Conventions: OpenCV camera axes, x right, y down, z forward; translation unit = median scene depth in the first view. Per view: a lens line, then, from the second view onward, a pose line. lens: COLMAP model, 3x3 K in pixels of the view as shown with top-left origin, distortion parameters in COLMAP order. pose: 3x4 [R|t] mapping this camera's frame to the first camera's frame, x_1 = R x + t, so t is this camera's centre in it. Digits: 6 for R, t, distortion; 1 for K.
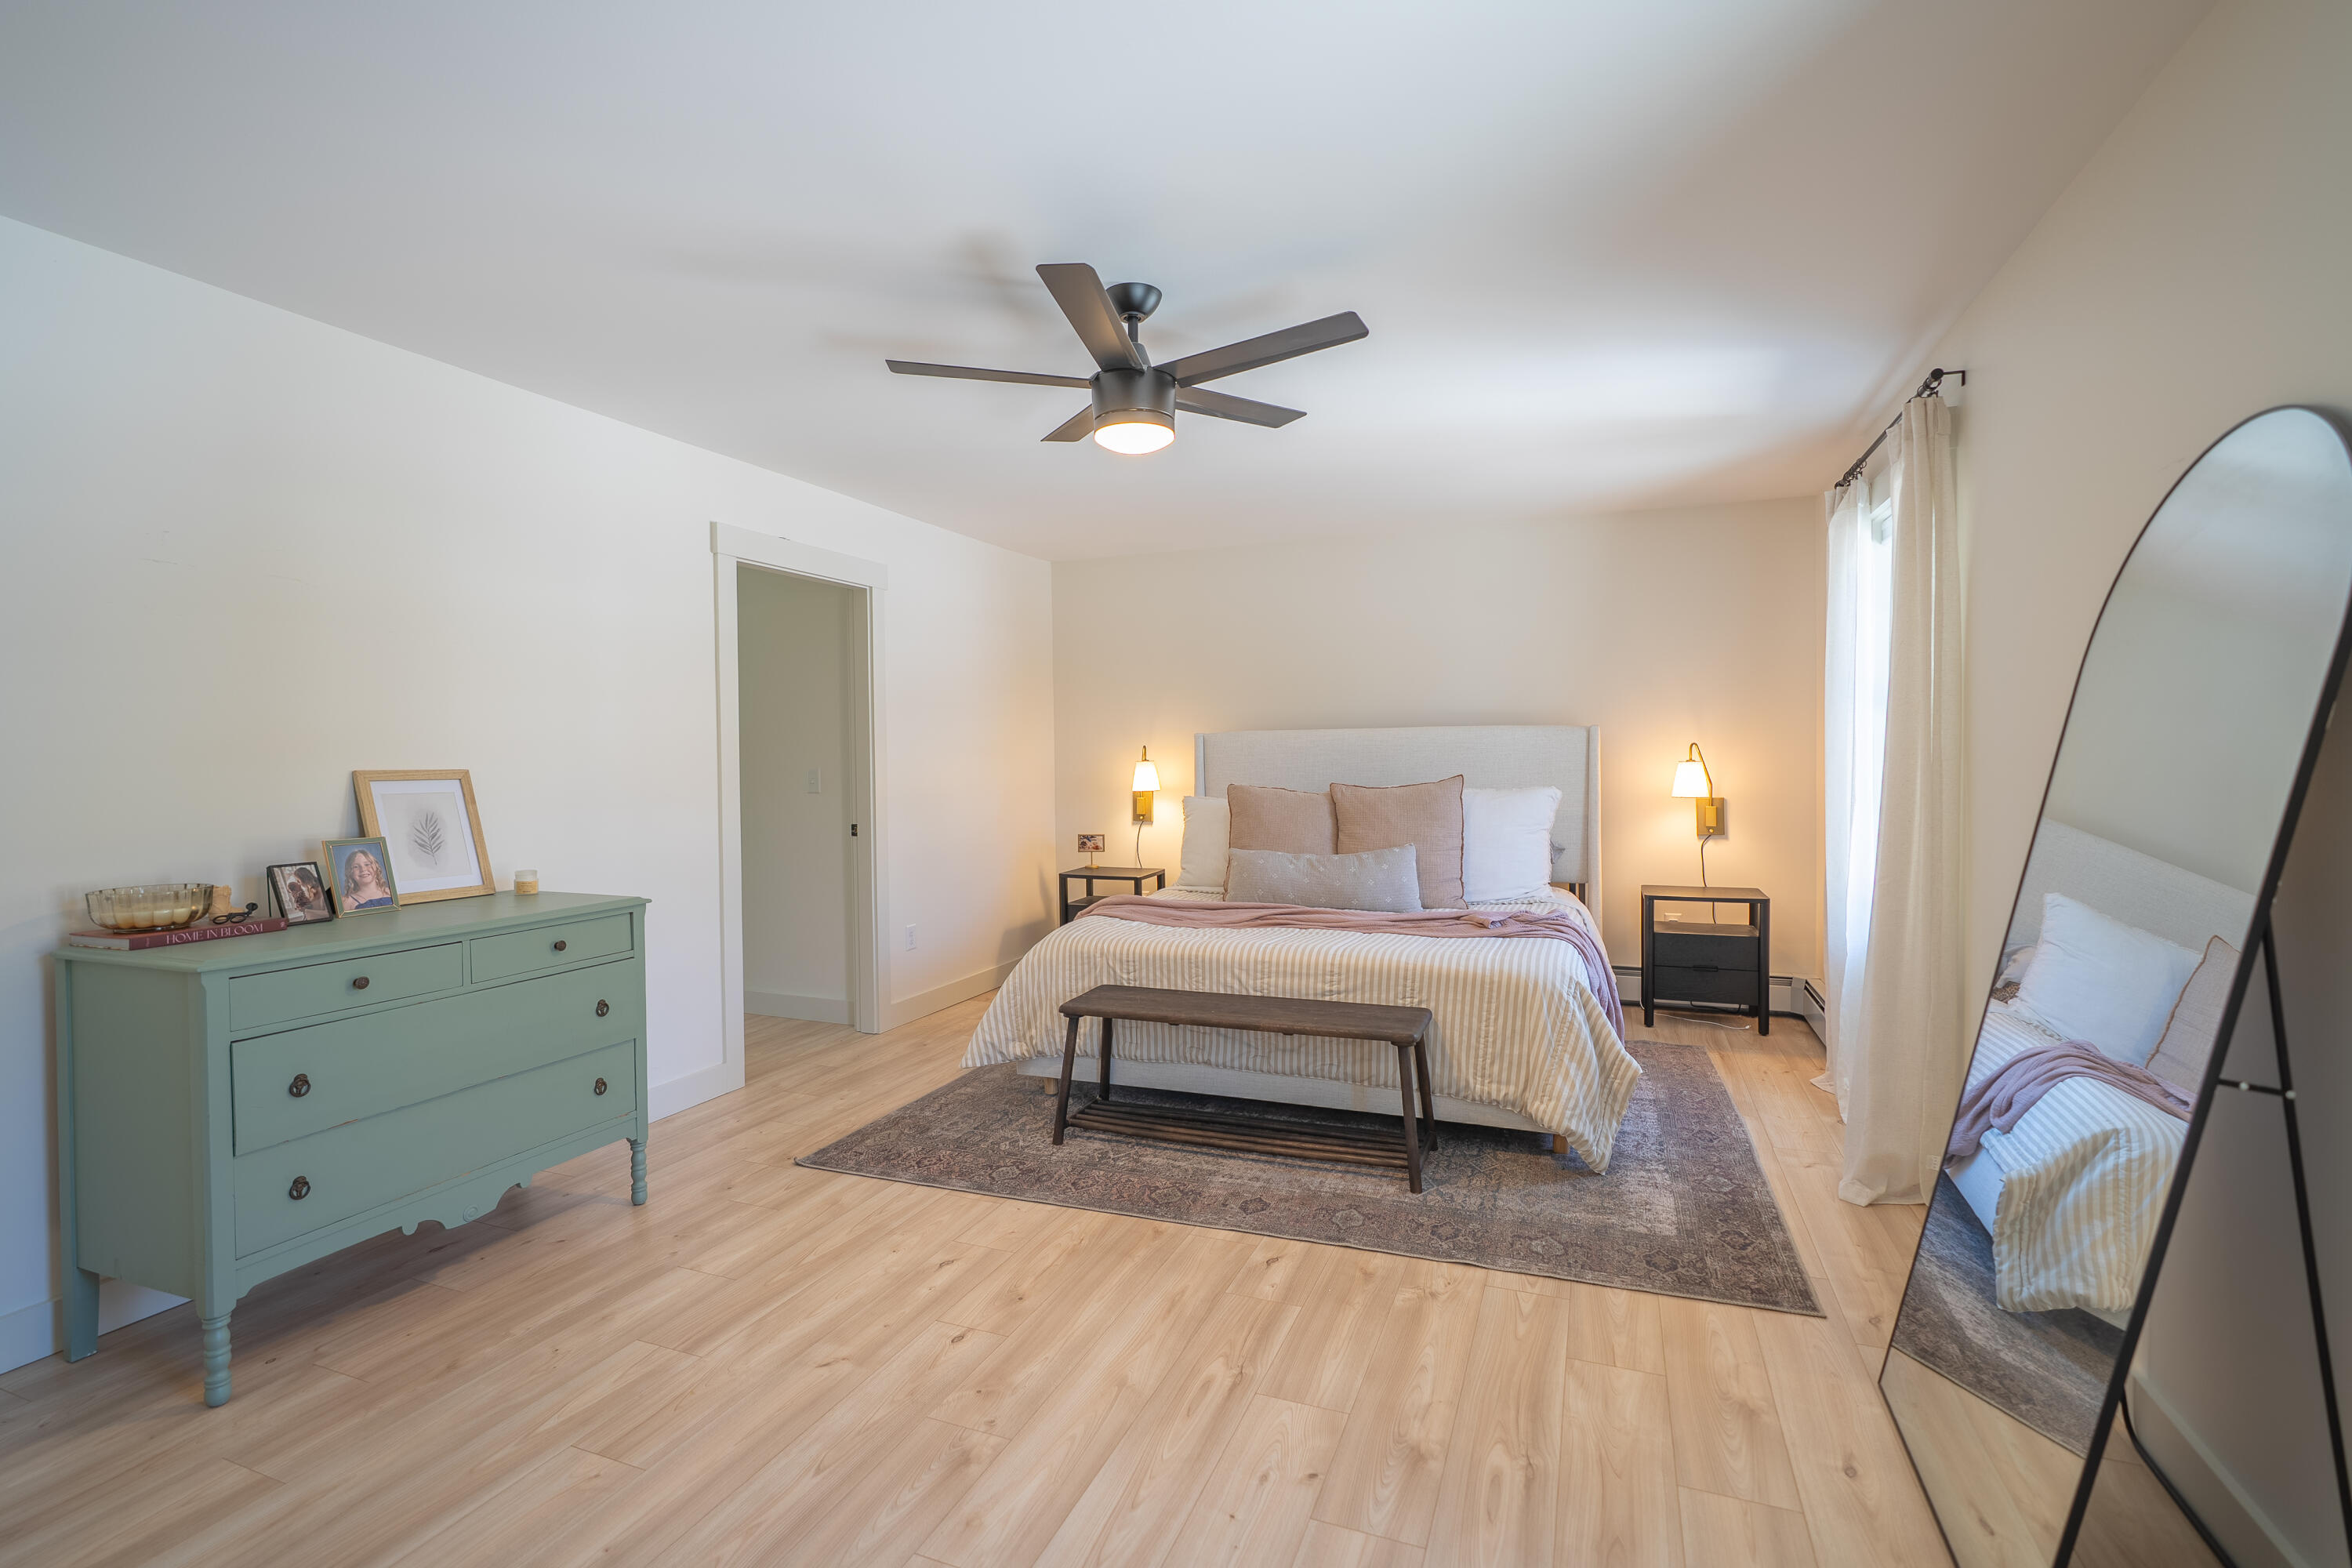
lens RADIAL K [[1051.0, 0, 1168.9], [0, 1051.0, 783.5], [0, 0, 1]] dist [-0.006659, 0.002792]
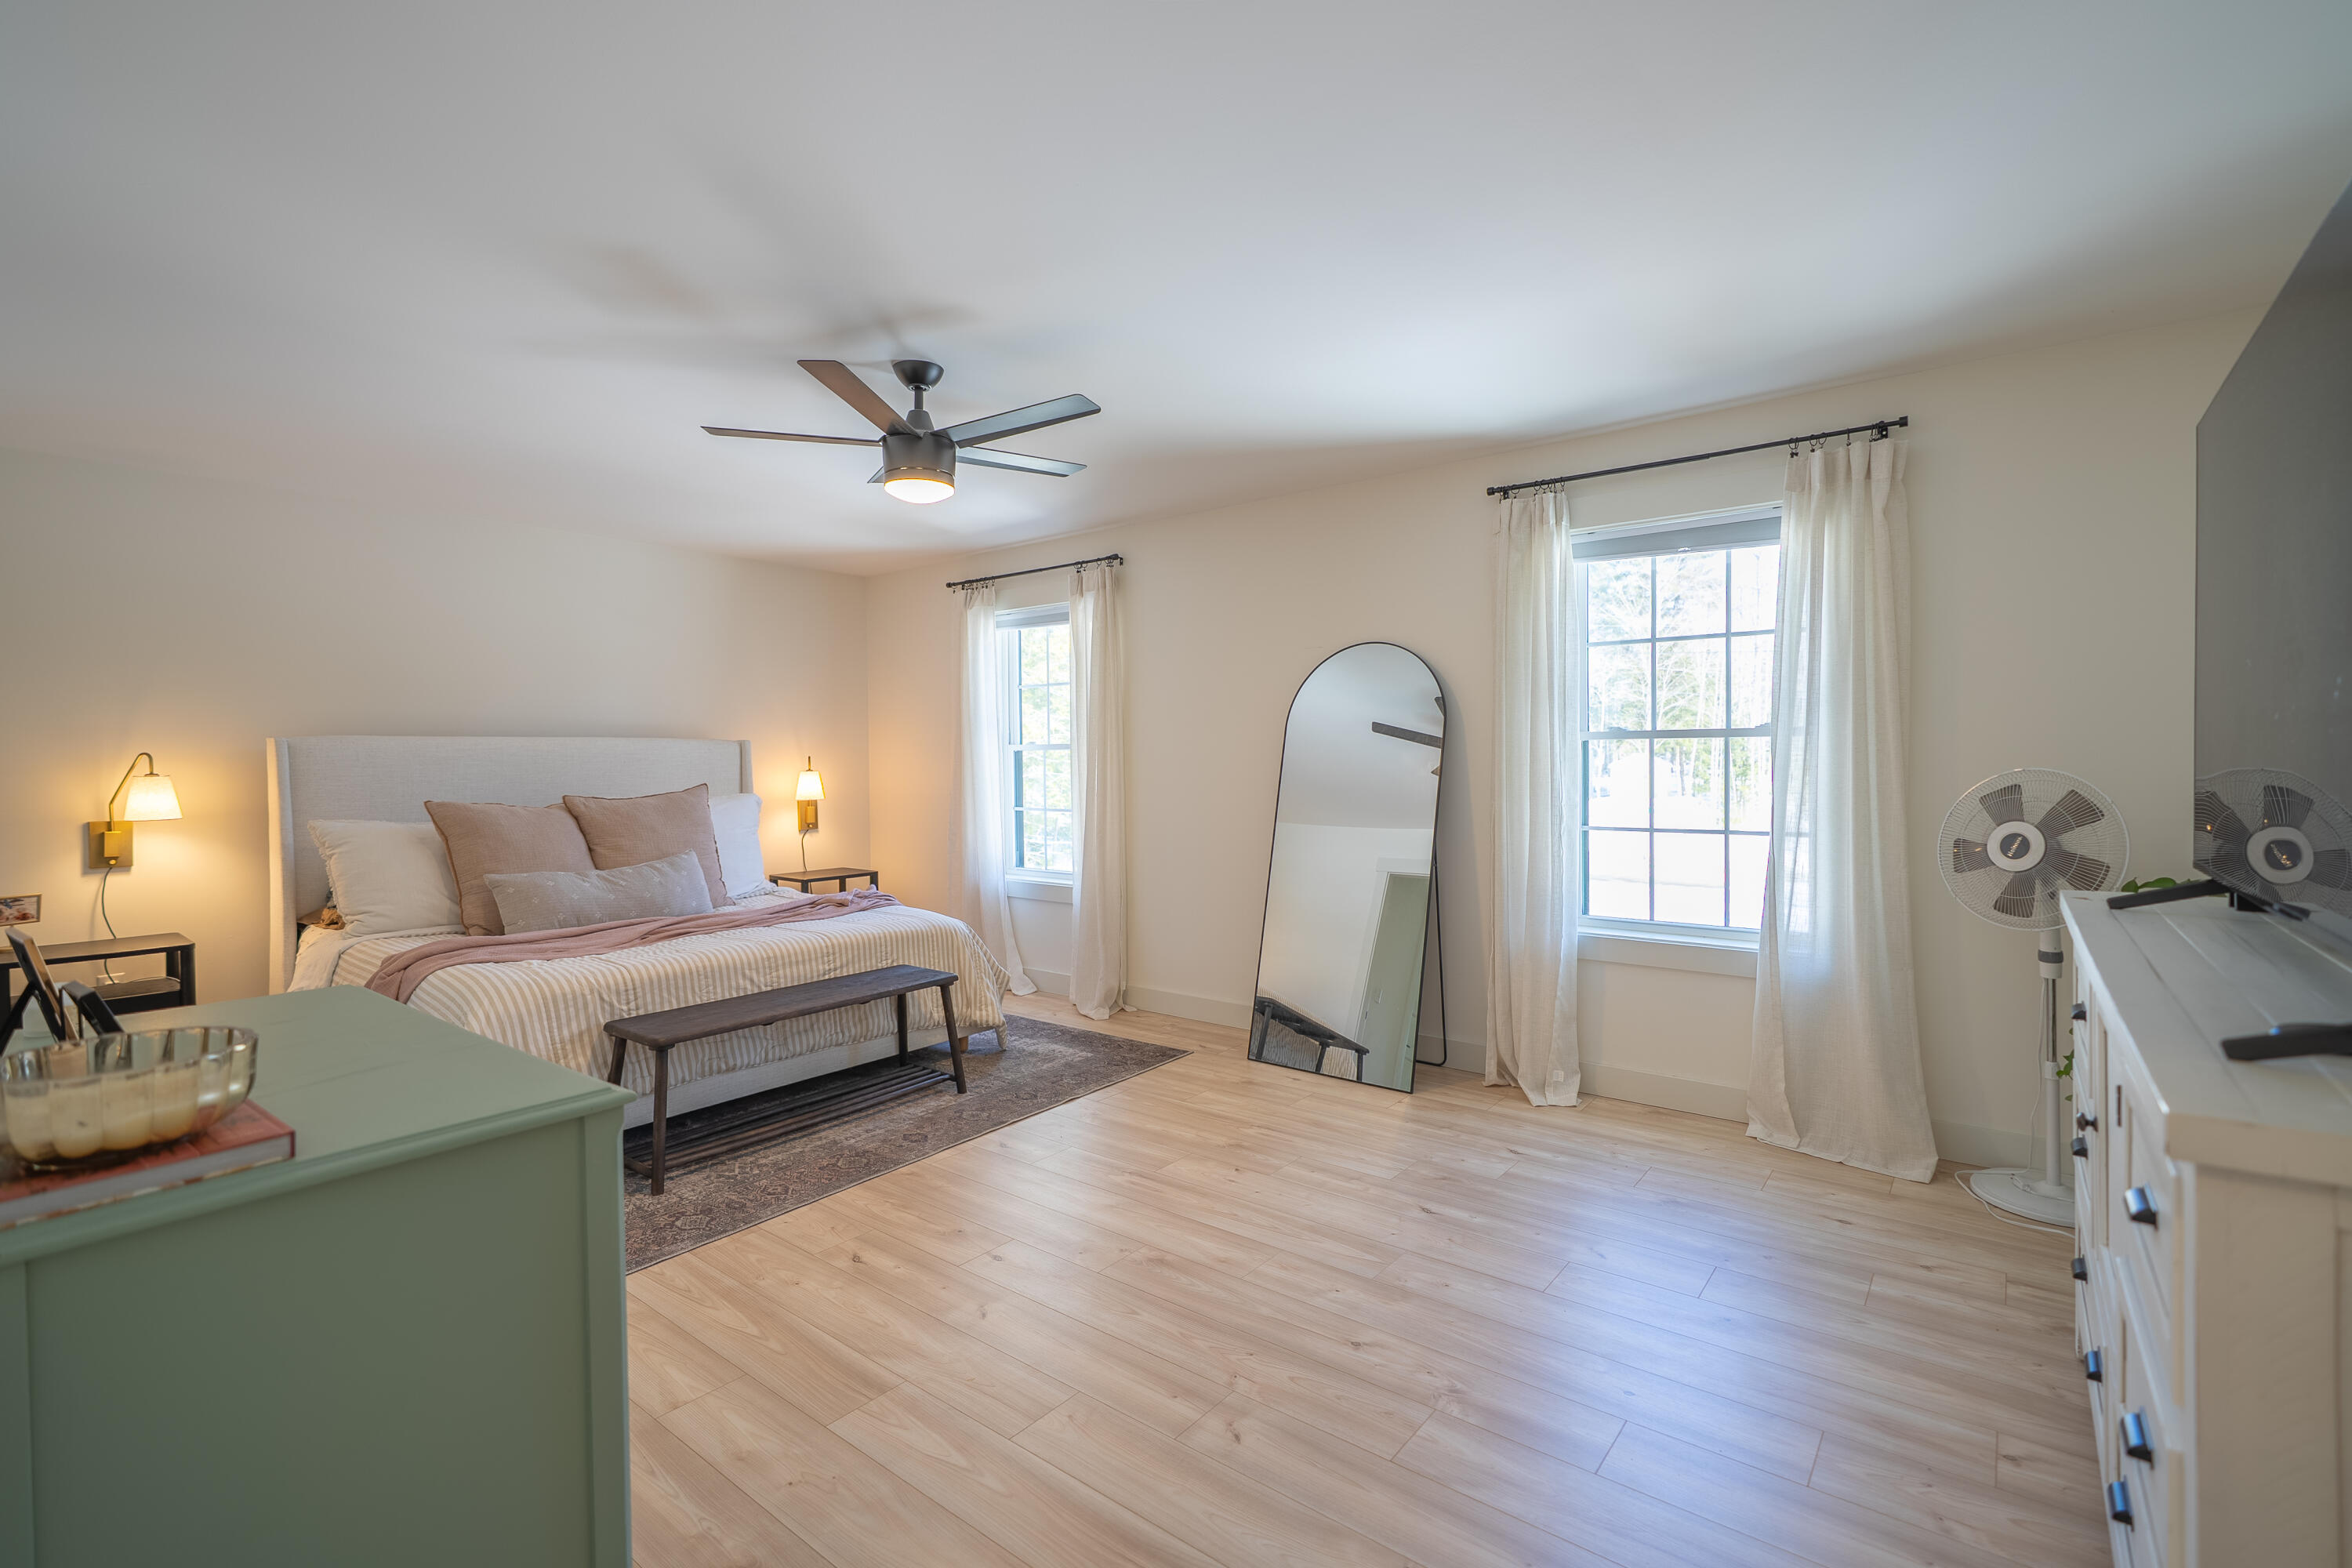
lens RADIAL K [[1051.0, 0, 1186.3], [0, 1051.0, 793.3], [0, 0, 1]] dist [-0.006659, 0.002792]
pose [[0.286965, -0.024151, 0.957637, -0.861019], [0.030945, 0.999394, 0.015931, -0.000640], [-0.957441, 0.025063, 0.287539, 0.309576]]
